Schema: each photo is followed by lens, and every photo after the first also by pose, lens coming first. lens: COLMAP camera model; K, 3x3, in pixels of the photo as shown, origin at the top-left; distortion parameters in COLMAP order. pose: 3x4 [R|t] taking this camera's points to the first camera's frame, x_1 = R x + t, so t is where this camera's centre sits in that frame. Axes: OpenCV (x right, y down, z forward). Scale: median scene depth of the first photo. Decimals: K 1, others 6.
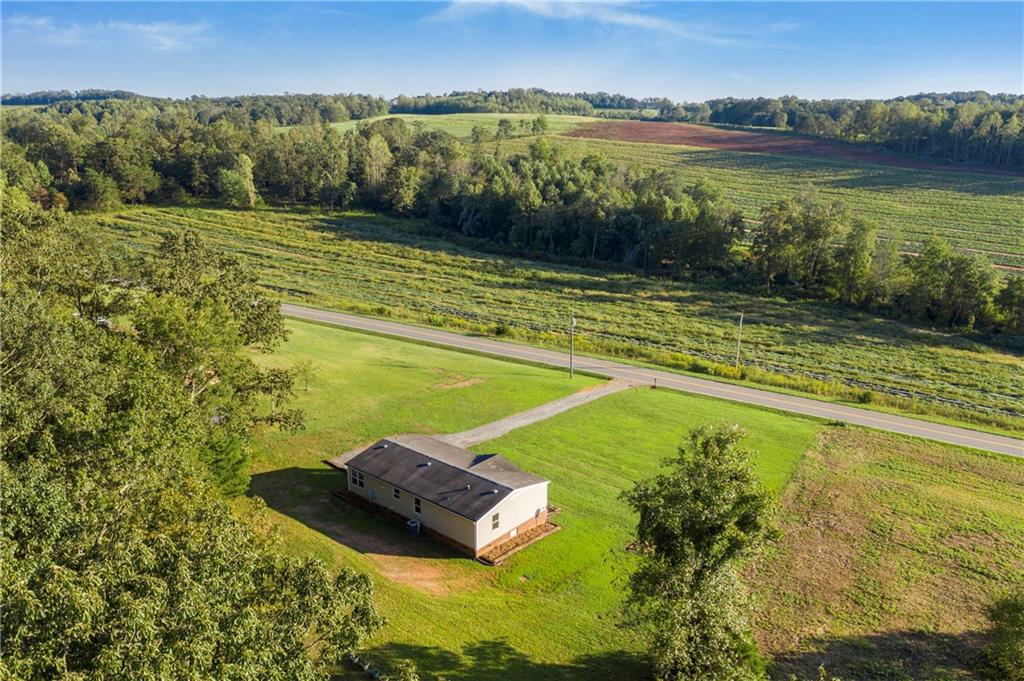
lens RADIAL K [[820.9, 0, 511.9], [0, 820.9, 340.4], [0, 0, 1]] dist [-0.002742, 0.015780]
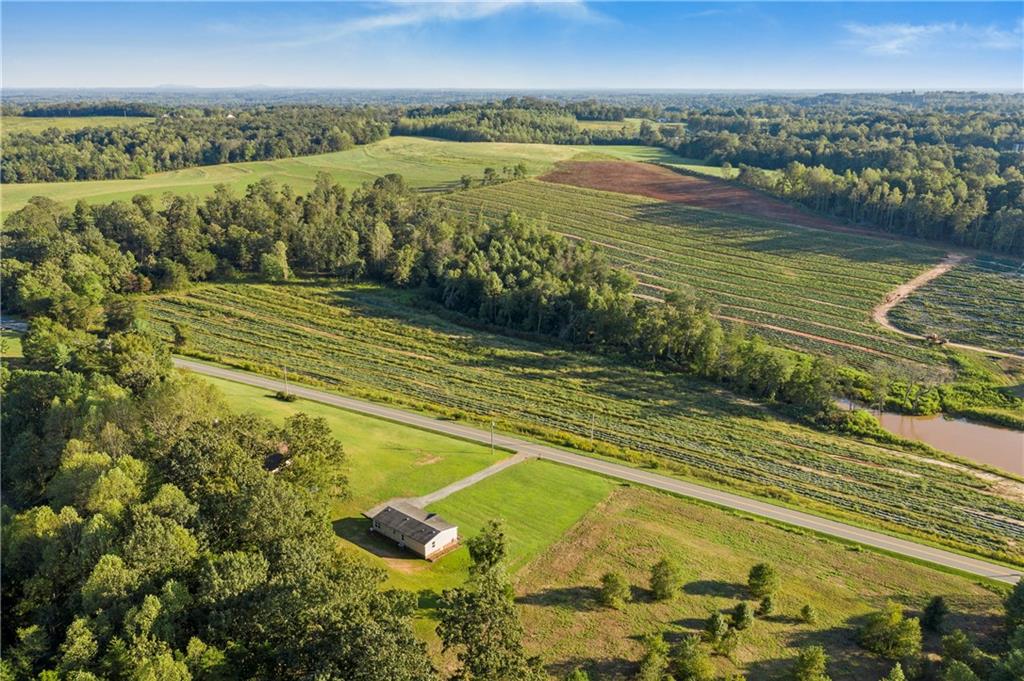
lens RADIAL K [[820.9, 0, 511.8], [0, 820.9, 340.5], [0, 0, 1]] dist [-0.002742, 0.015780]
pose [[0.999993, -0.002127, -0.002951, 0.057732], [0.002192, 0.999752, 0.022164, -0.115829], [0.002903, -0.022170, 0.999750, -0.377668]]
